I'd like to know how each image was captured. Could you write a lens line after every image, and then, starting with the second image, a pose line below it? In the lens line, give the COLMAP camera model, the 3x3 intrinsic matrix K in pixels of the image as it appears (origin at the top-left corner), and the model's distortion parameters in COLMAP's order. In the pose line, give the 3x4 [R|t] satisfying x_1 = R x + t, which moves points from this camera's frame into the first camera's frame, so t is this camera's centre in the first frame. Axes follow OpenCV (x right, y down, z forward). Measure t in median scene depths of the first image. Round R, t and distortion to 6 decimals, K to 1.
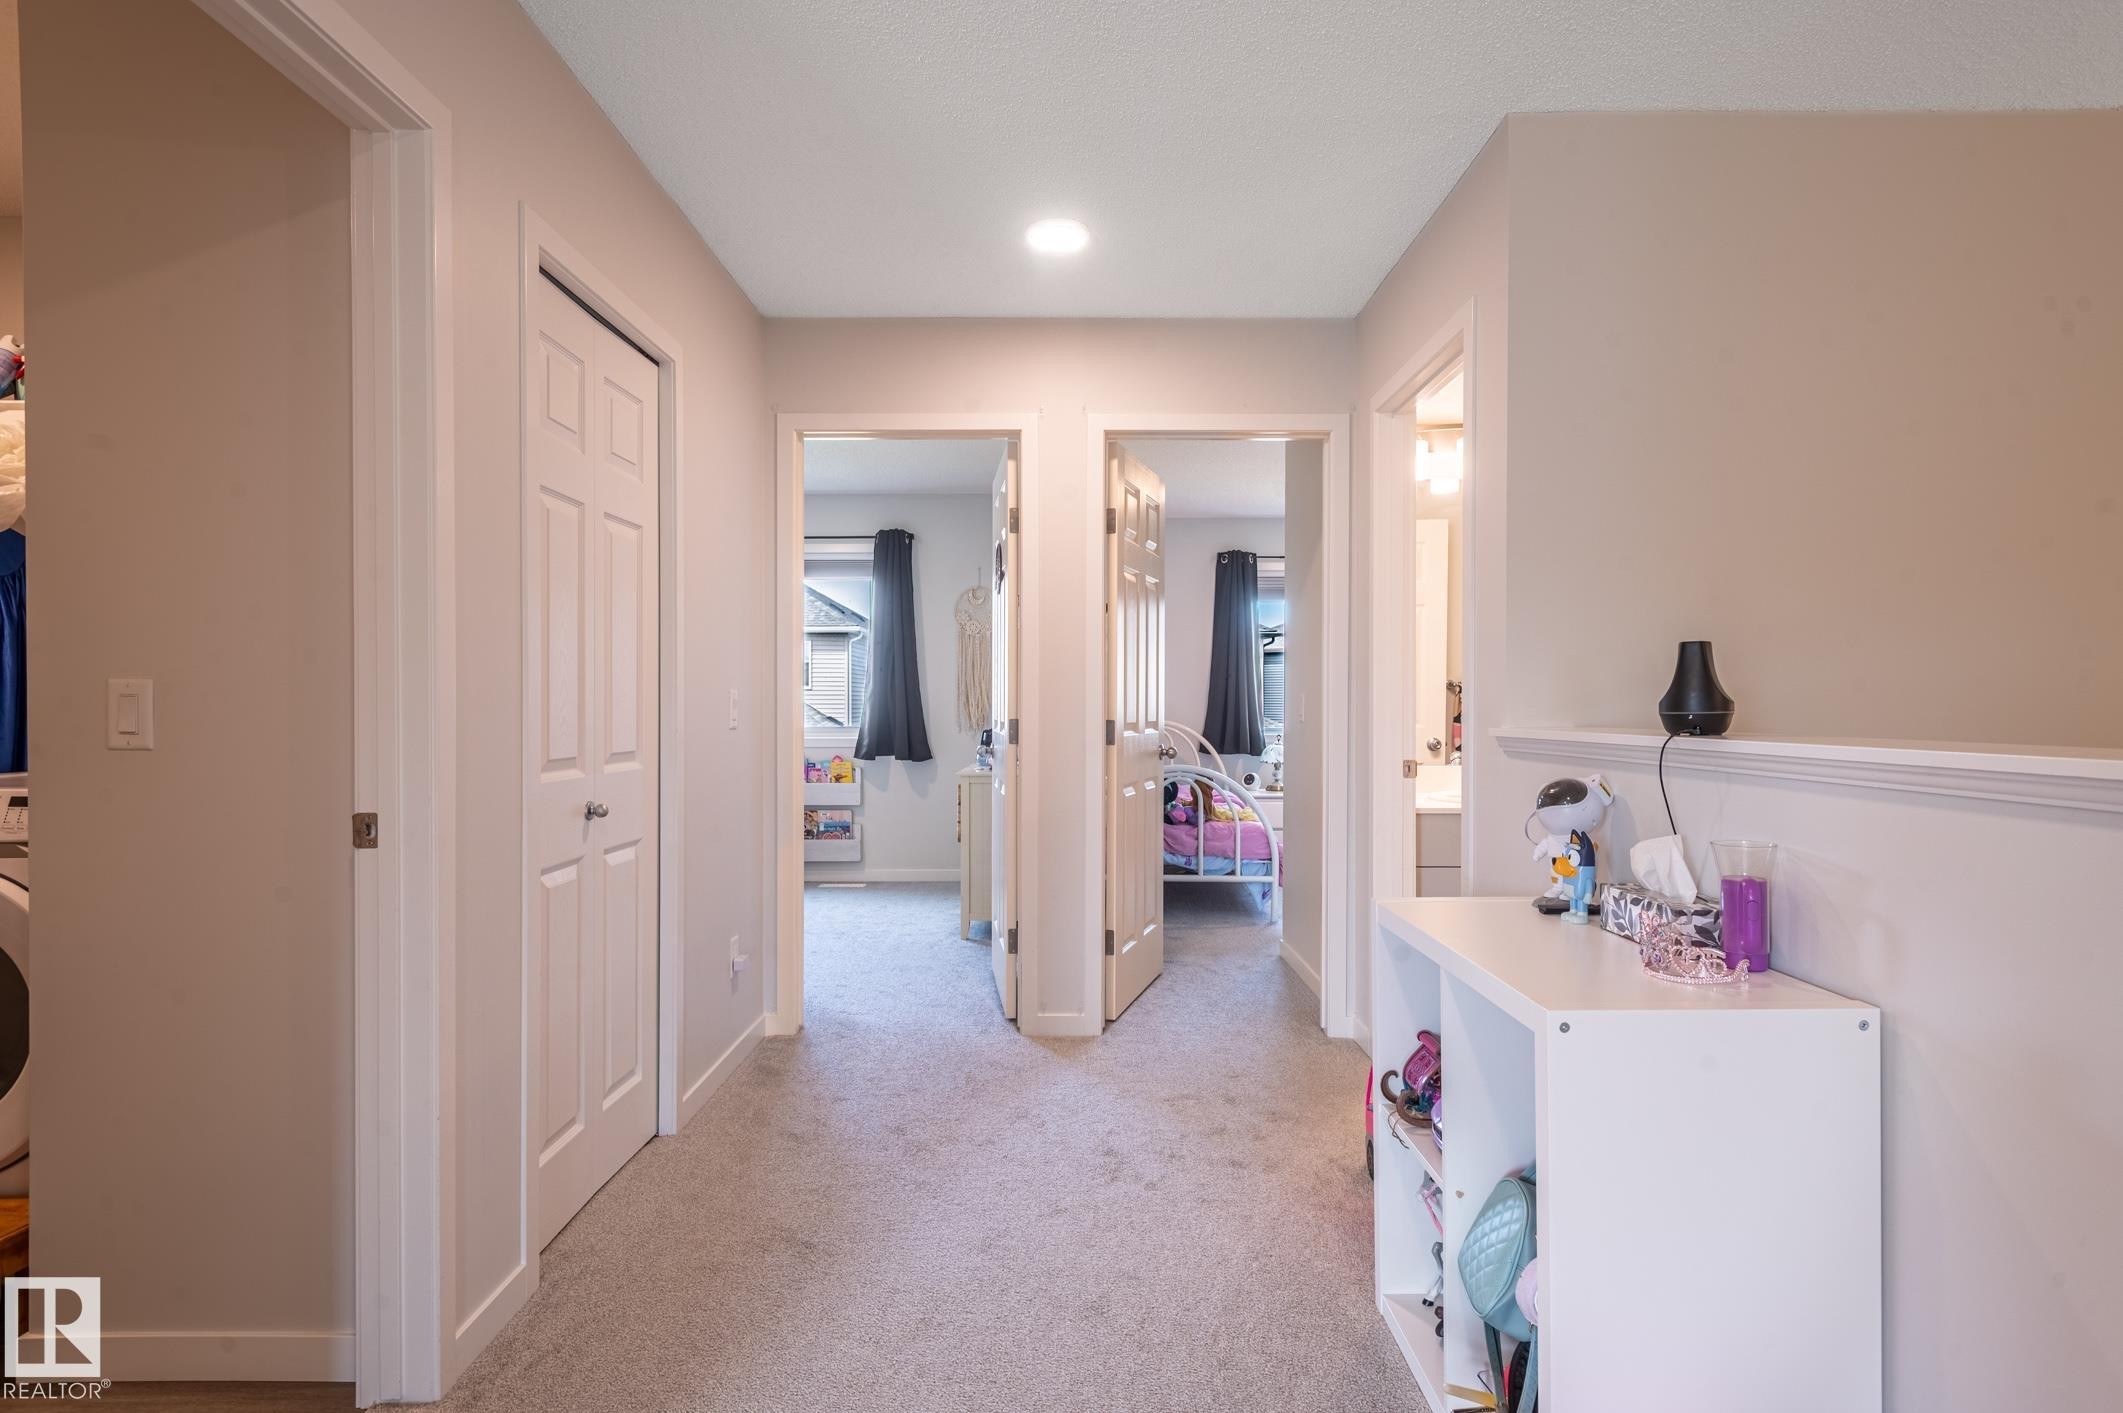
lens RADIAL K [[1069.7, 0, 1065.7], [0, 1069.7, 709.5], [0, 0, 1]] dist [0.000404, -0.001534]
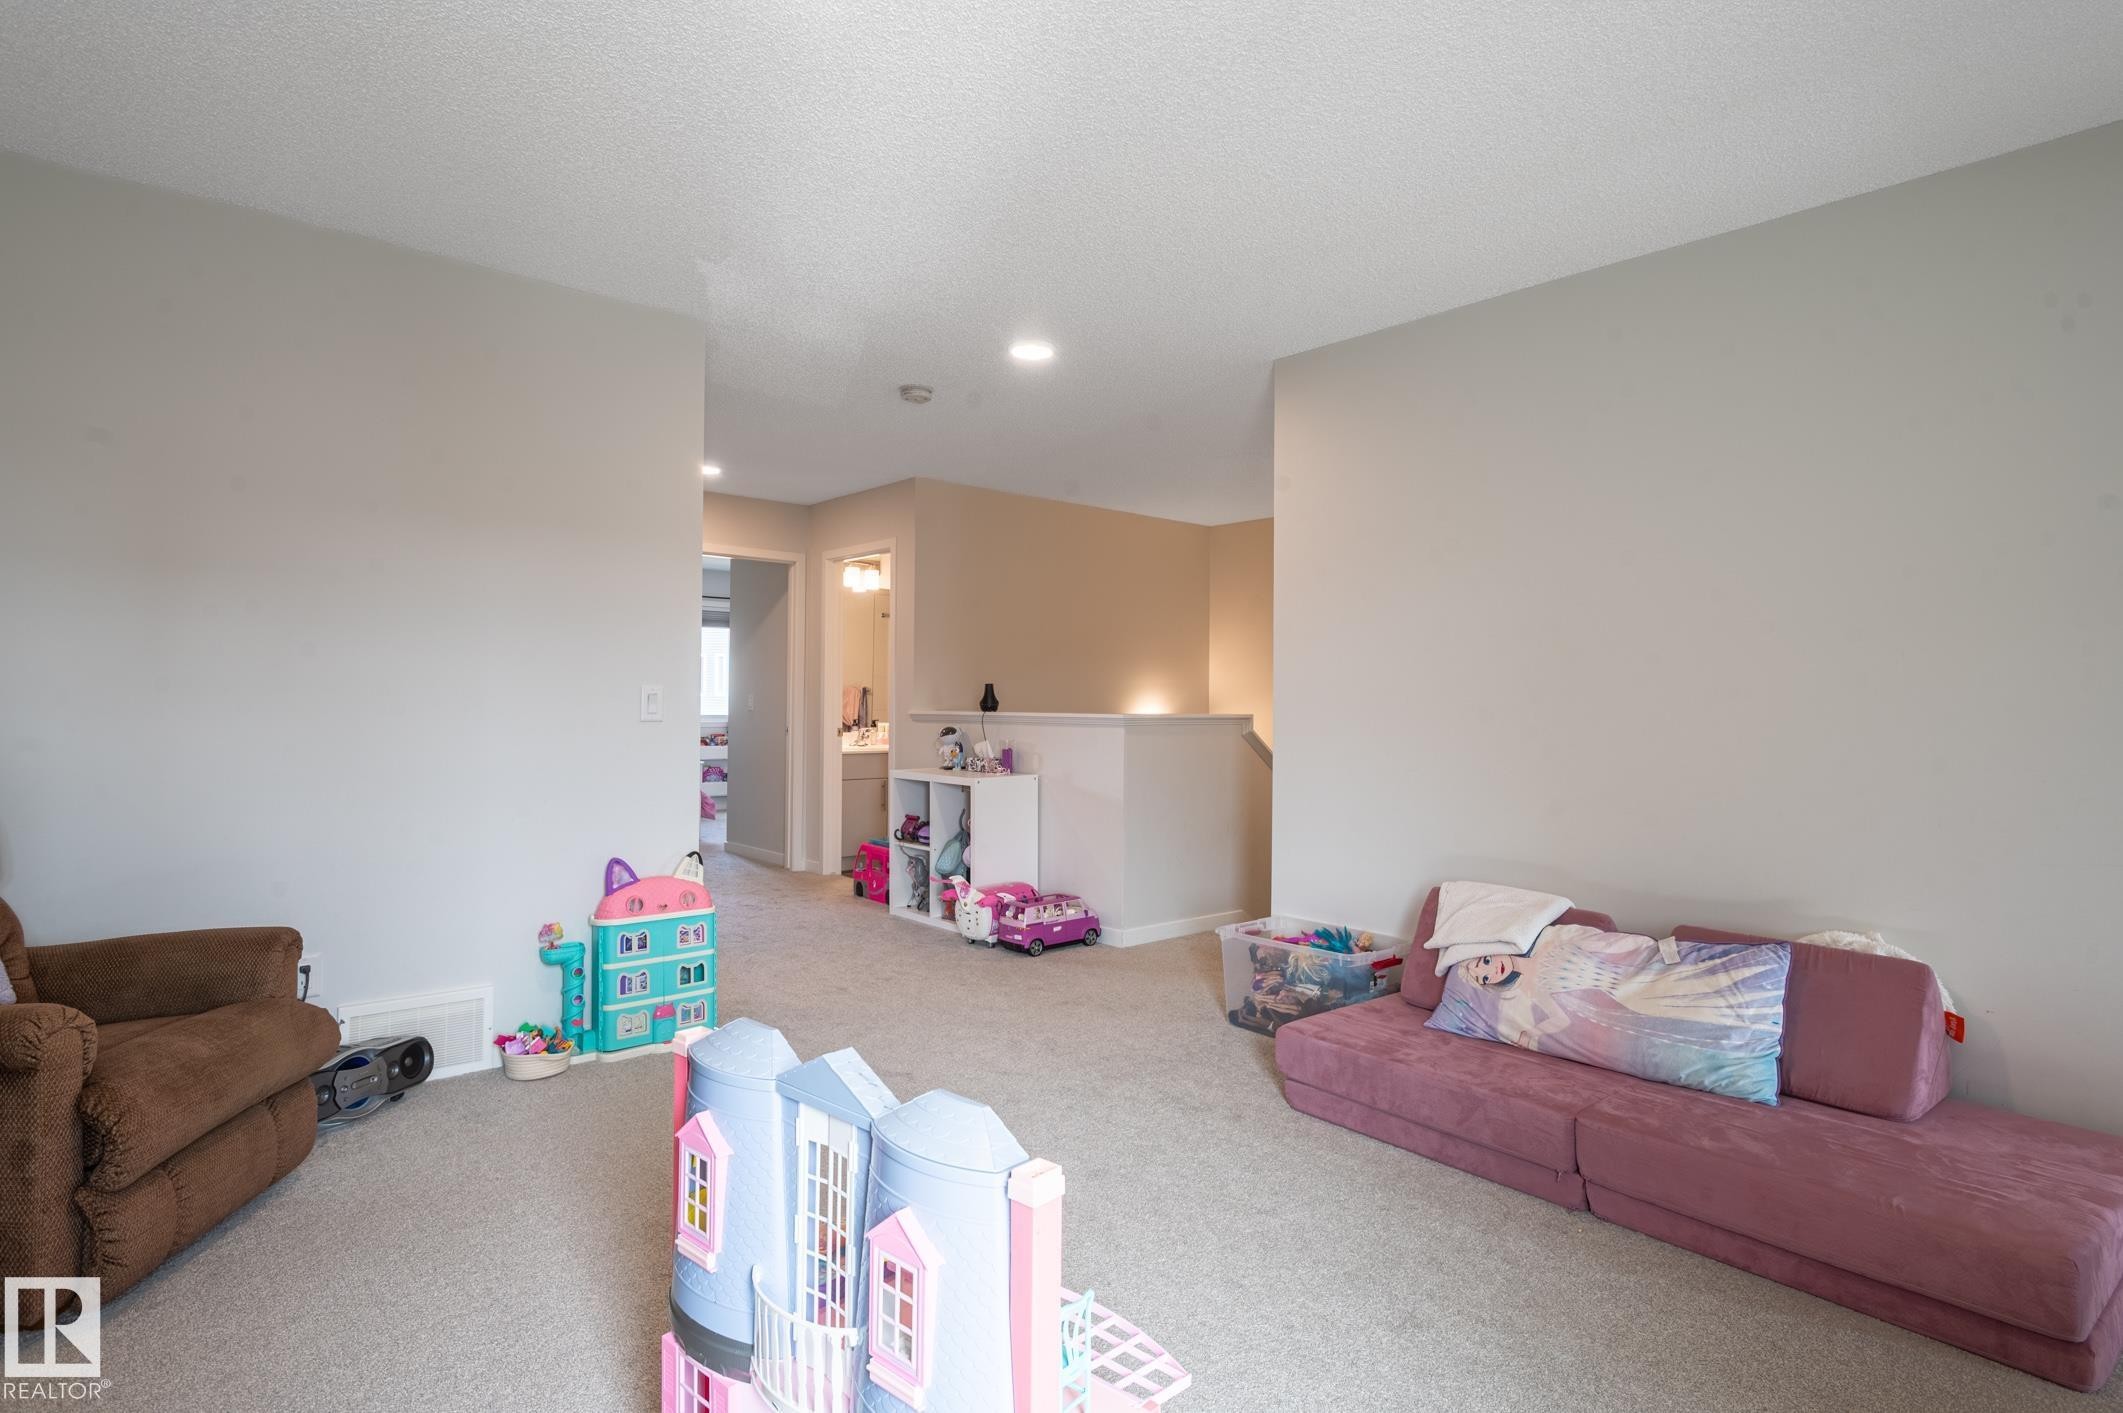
lens RADIAL K [[1069.7, 0, 1060.2], [0, 1069.7, 703.3], [0, 0, 1]] dist [0.000404, -0.001534]
pose [[0.738130, -0.001784, 0.674657, -1.500482], [0.002391, 0.999997, 0.000028, -0.001156], [-0.674655, 0.001592, 0.738132, -1.616165]]
